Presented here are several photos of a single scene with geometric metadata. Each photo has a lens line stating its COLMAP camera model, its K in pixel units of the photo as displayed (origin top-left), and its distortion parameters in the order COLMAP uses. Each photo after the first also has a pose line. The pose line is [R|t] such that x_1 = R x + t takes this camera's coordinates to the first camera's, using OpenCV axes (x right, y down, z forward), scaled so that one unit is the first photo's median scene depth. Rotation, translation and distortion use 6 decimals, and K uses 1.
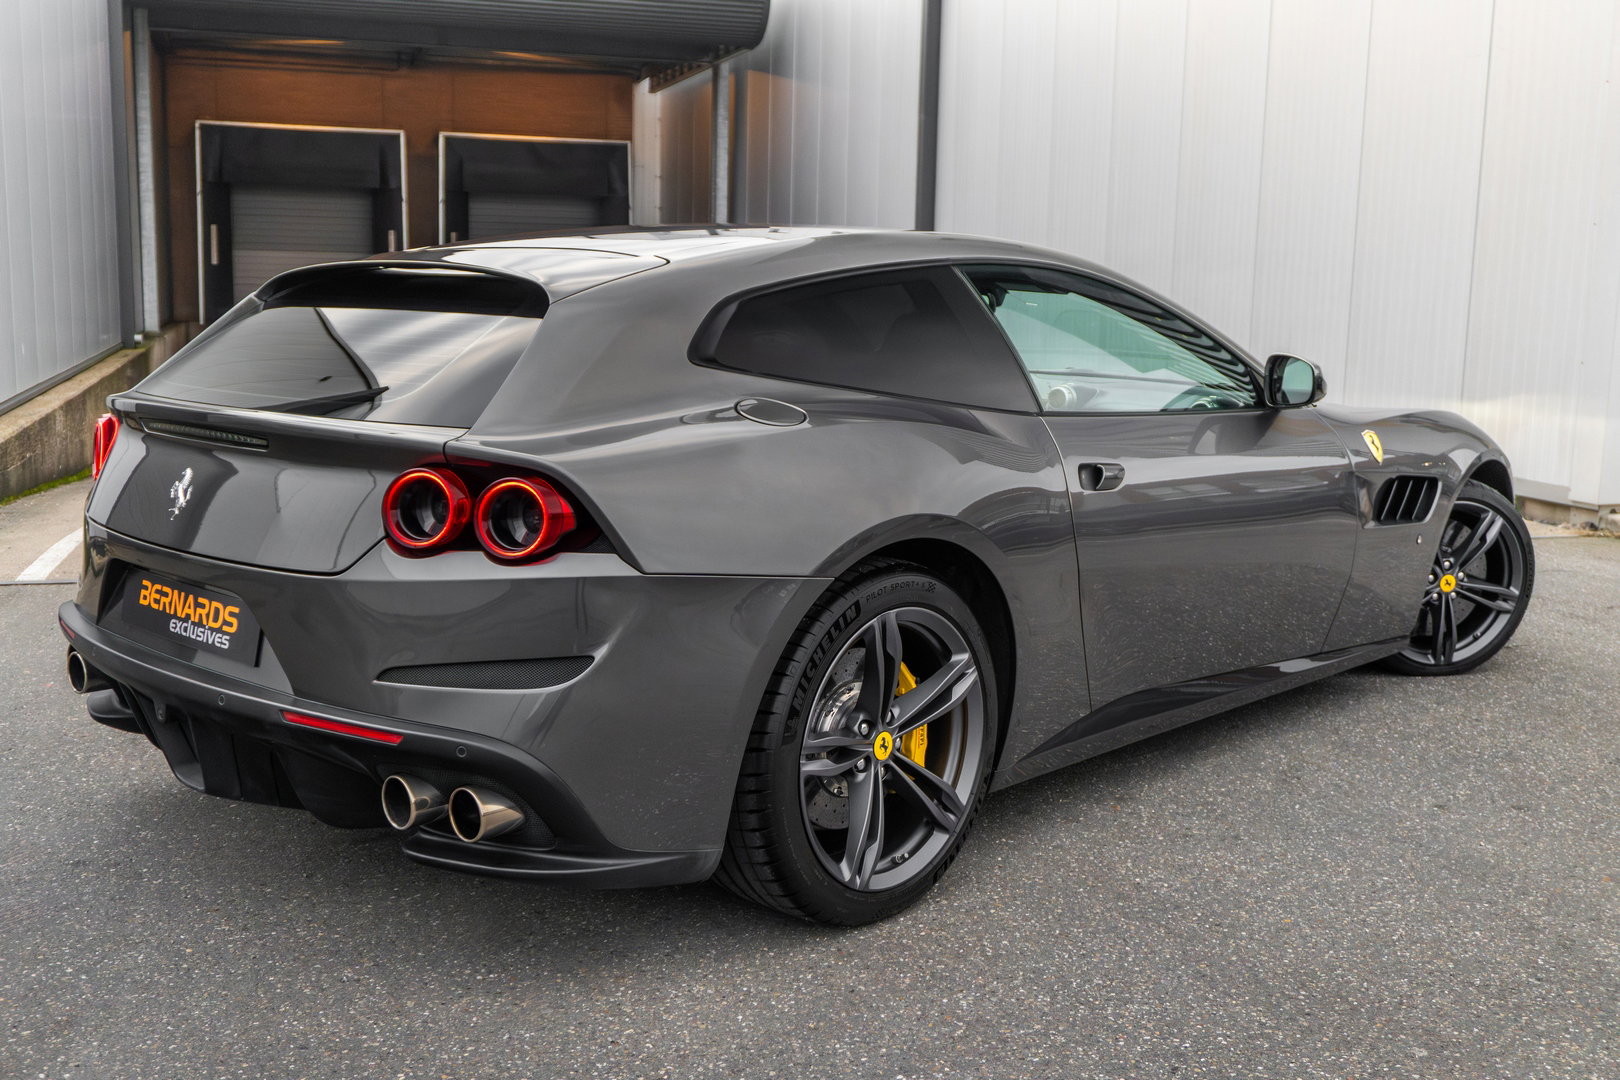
lens RADIAL K [[1702.3, 0, 810.0], [0, 1702.3, 540.0], [0, 0, 1]] dist [-0.014550, 0.003880]
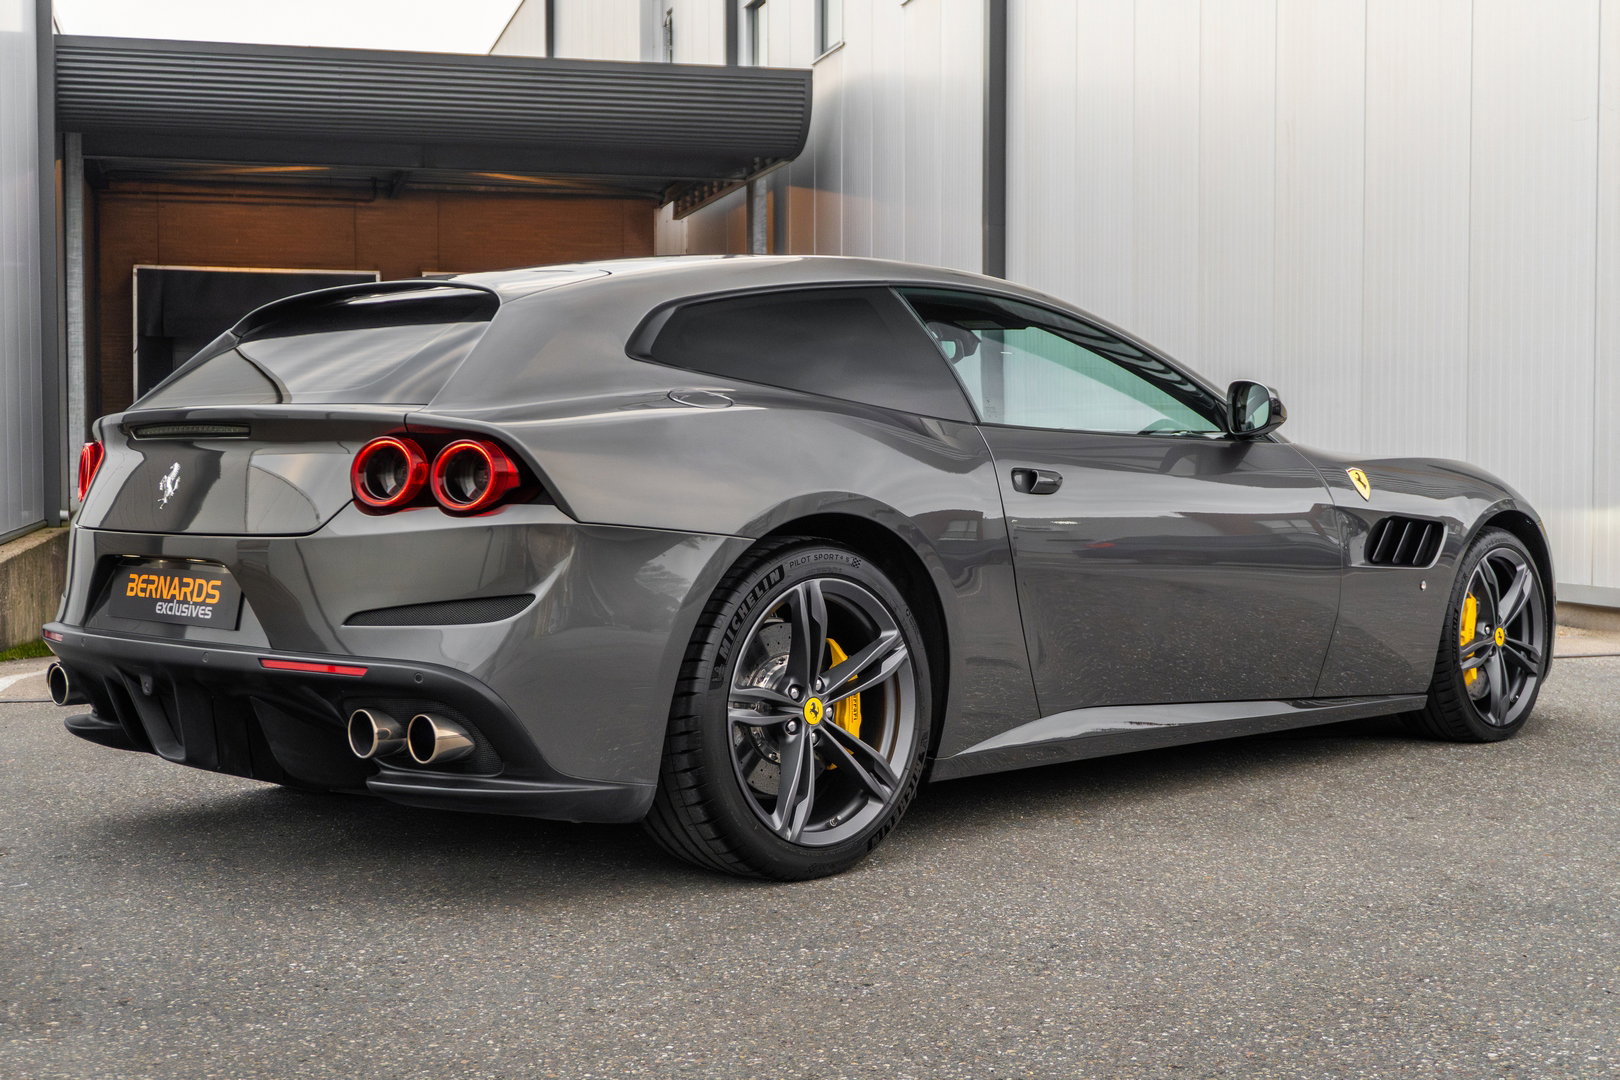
lens RADIAL K [[2209.7, 0, 810.0], [0, 2209.7, 540.0], [0, 0, 1]] dist [0.016054, -0.091327]
pose [[0.998926, -0.022010, -0.040776, 0.102579], [0.016986, 0.992666, -0.119693, 0.185775], [0.043112, 0.118872, 0.991973, -0.399750]]
